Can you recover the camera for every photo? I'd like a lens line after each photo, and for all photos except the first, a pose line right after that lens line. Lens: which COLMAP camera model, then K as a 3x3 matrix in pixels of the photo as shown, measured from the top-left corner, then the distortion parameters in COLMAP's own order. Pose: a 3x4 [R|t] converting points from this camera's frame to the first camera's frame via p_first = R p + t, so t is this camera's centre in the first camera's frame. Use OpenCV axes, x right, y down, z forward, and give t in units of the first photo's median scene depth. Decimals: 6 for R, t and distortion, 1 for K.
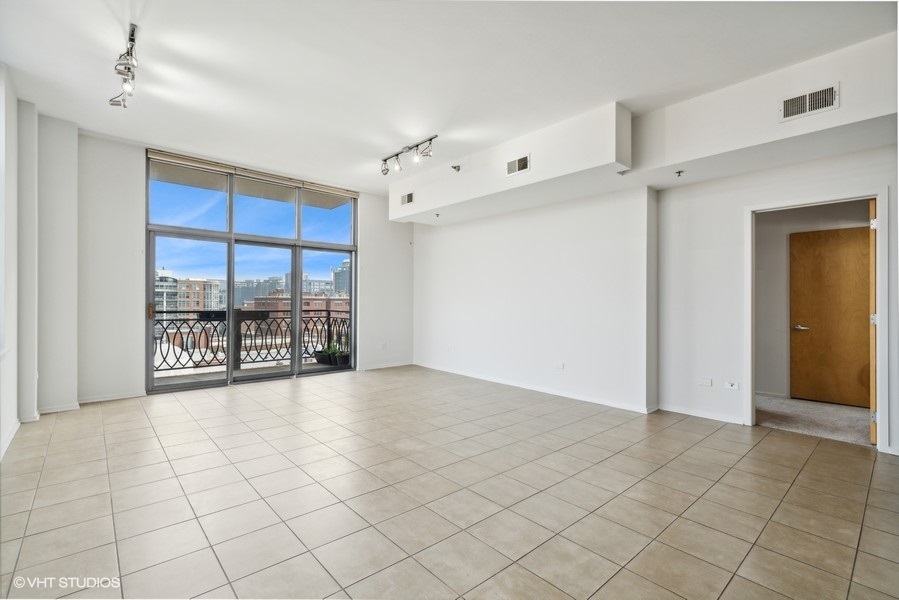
lens RADIAL K [[414.7, 0, 449.5], [0, 414.7, 300.0], [0, 0, 1]] dist [-0.001659, -0.000271]
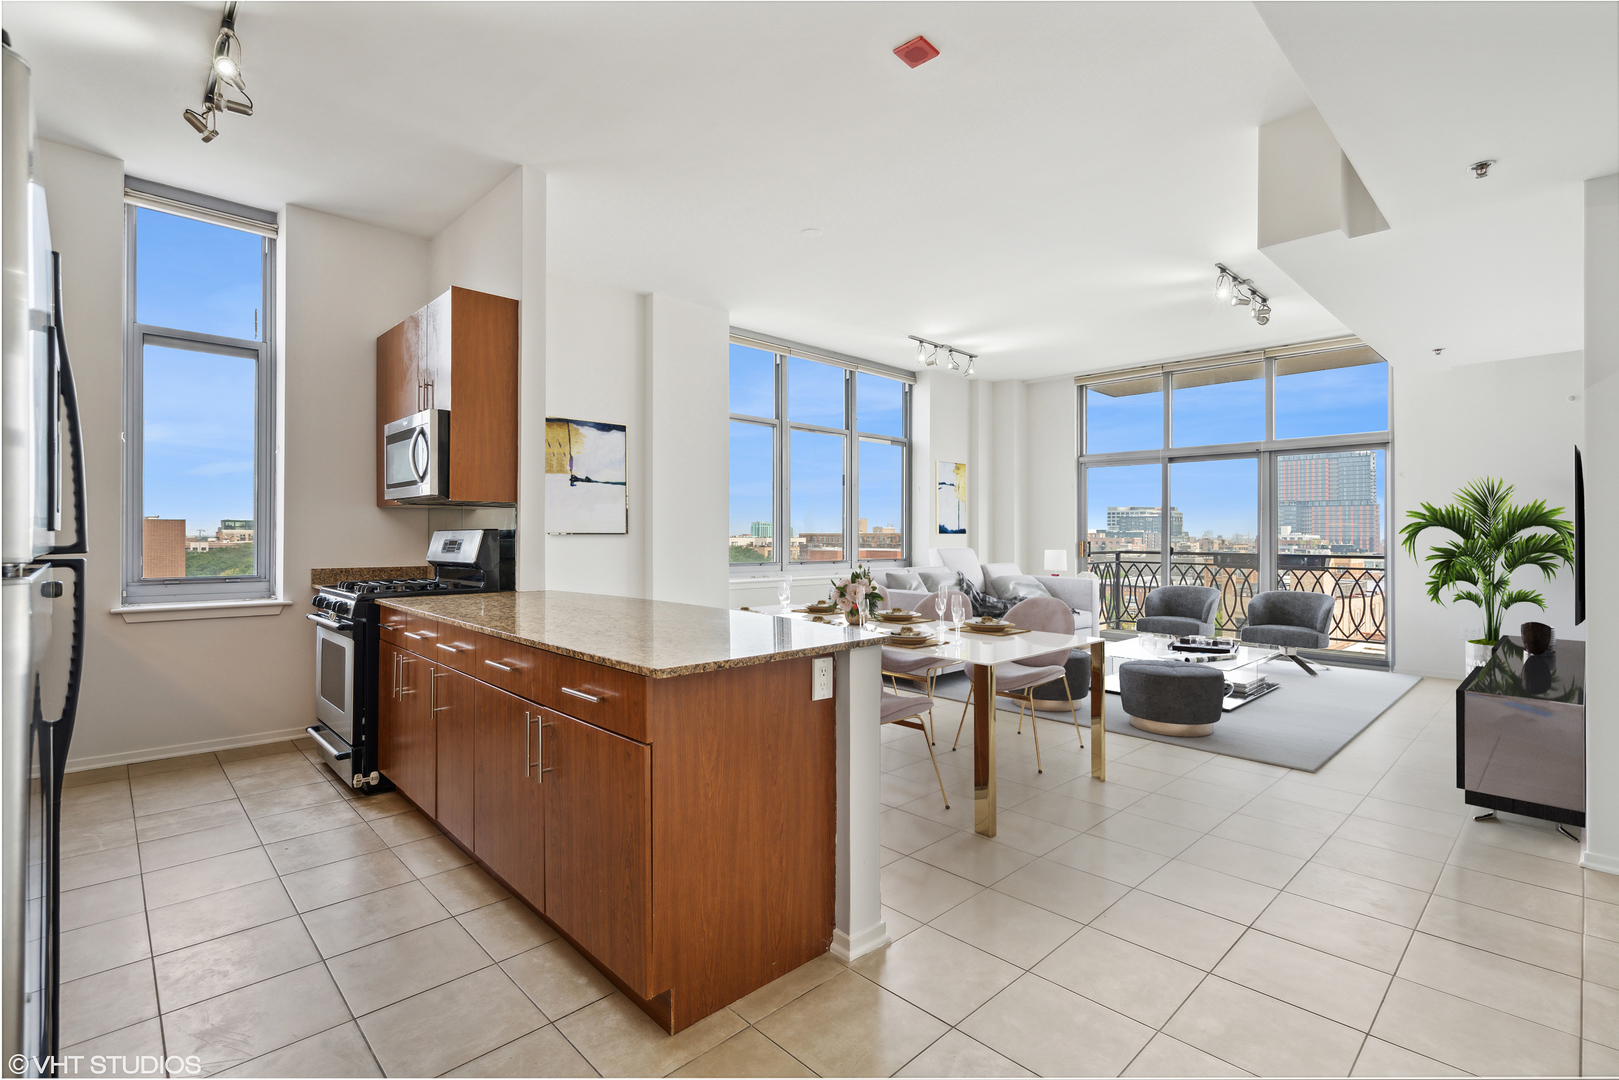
lens RADIAL K [[741.6, 0, 803.7], [0, 741.6, 531.0], [0, 0, 1]] dist [0.002288, 0.000131]
pose [[0.041979, -0.012872, -0.999036, 0.748884], [-0.000783, 0.999916, -0.012916, 0.006760], [0.999118, 0.001325, 0.041965, 0.246643]]
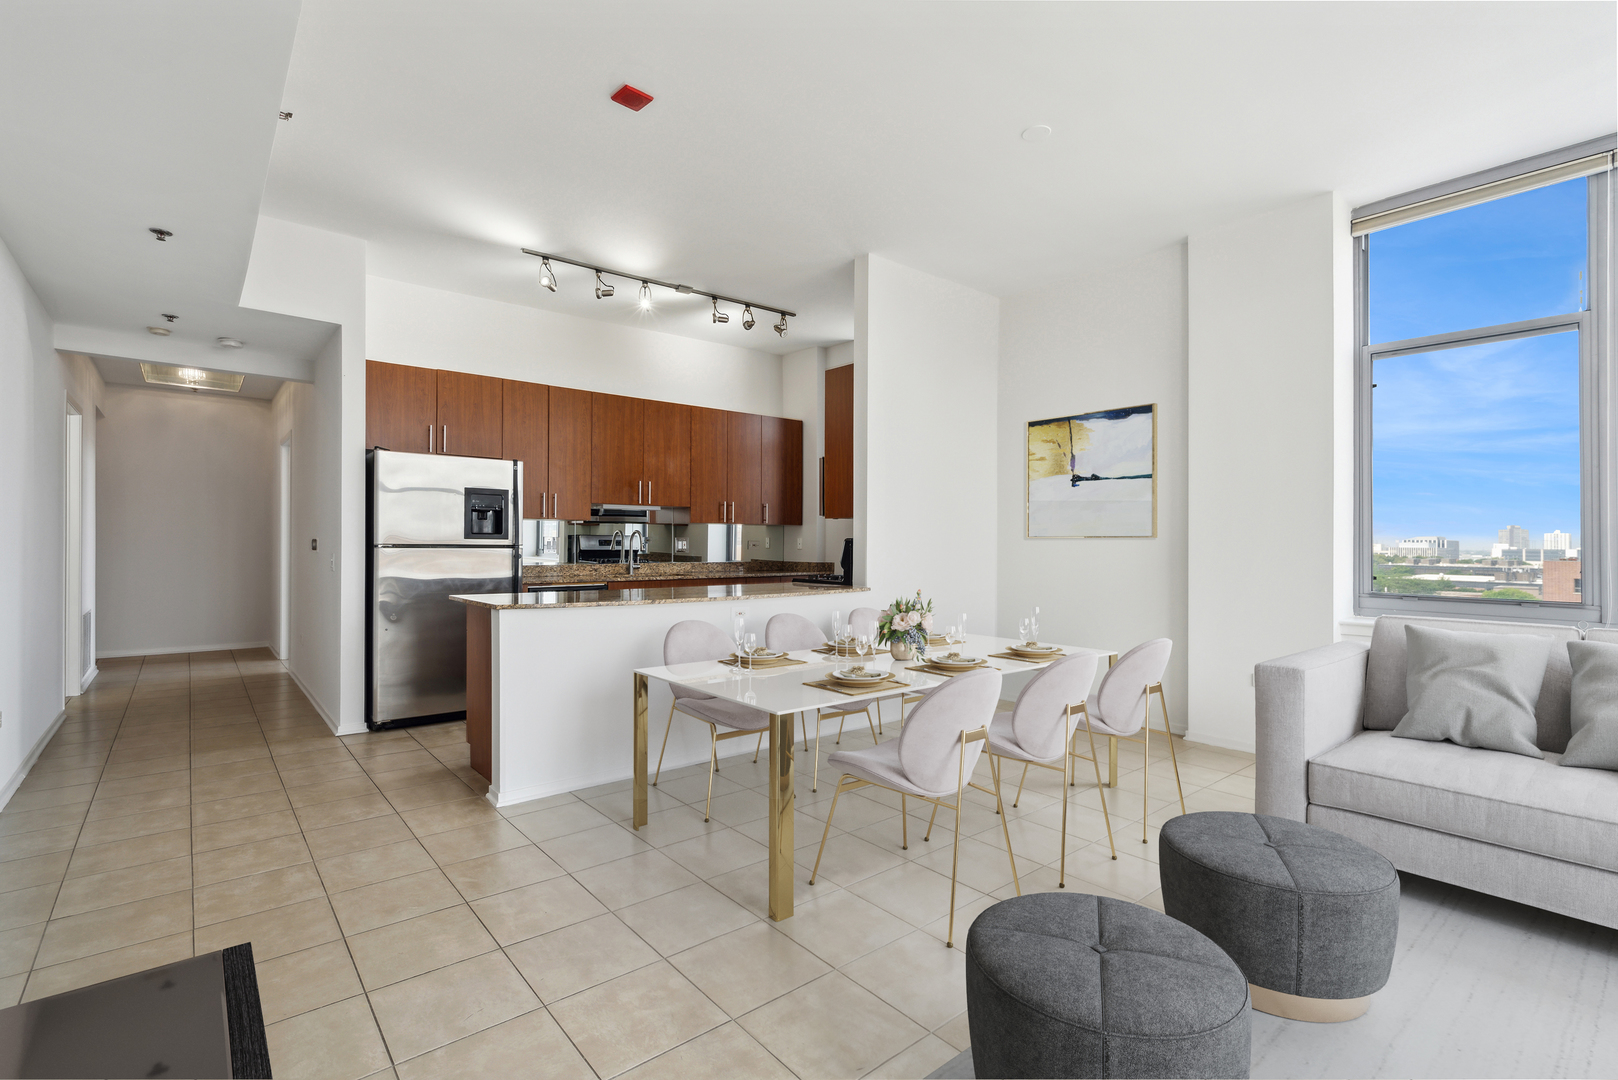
lens RADIAL K [[746.3, 0, 809.0], [0, 746.3, 540.0], [0, 0, 1]] dist [-0.001659, -0.000271]
pose [[-0.999601, -0.013160, 0.025004, 0.209803], [-0.013367, 0.999878, -0.008107, 0.006091], [-0.024895, -0.008438, -0.999654, 0.785046]]
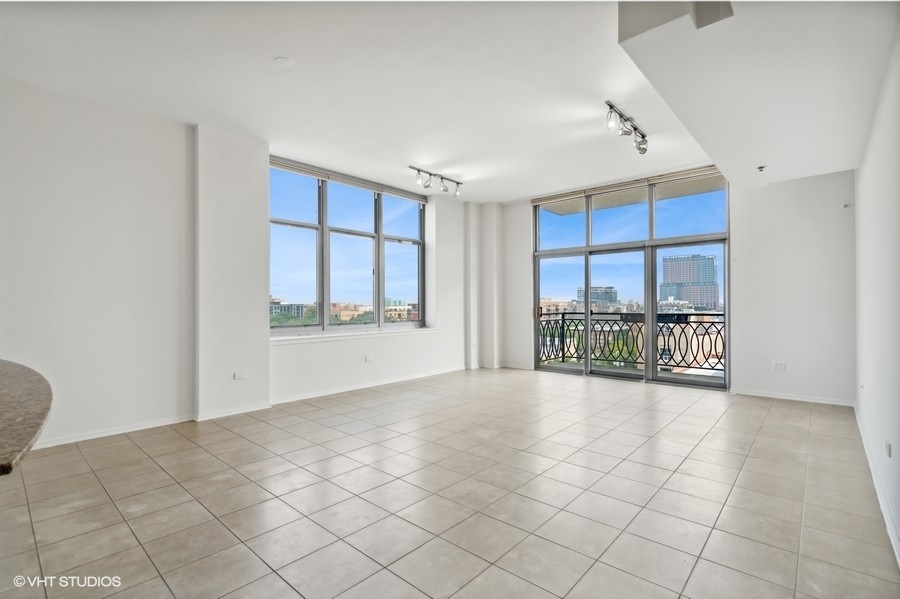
lens RADIAL K [[414.2, 0, 437.6], [0, 414.2, 307.5], [0, 0, 1]] dist [-0.000314, 0.000273]
pose [[0.103252, -0.000746, -0.994655, 0.546769], [0.011425, 0.999935, 0.000436, 0.005537], [0.994590, -0.011409, 0.103254, 0.414551]]
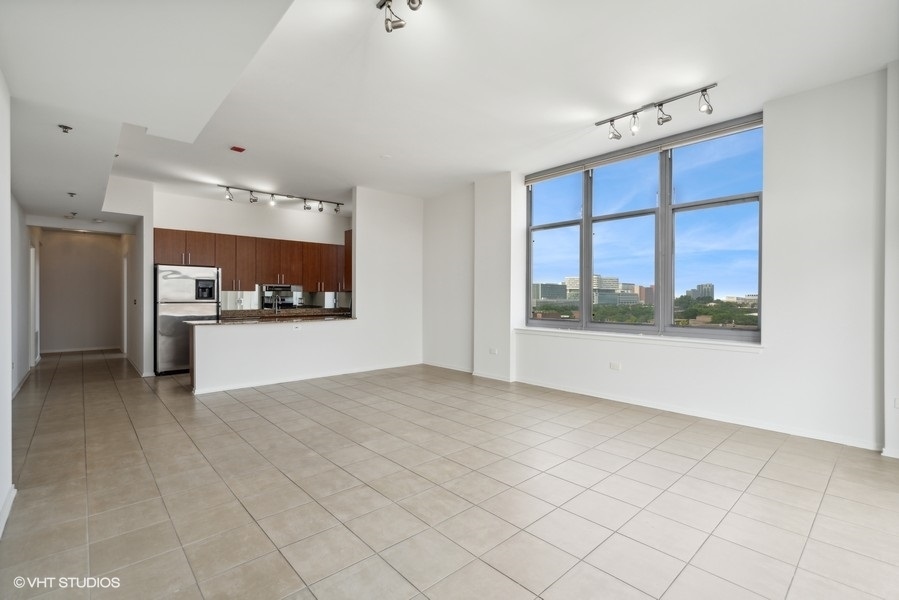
lens RADIAL K [[408.2, 0, 450.0], [0, 408.2, 296.8], [0, 0, 1]] dist [-0.009206, 0.000196]
pose [[-0.999792, -0.007723, -0.018855, -0.086478], [-0.007573, 0.999939, -0.008018, -0.001047], [0.018916, -0.007874, -0.999790, 1.124314]]
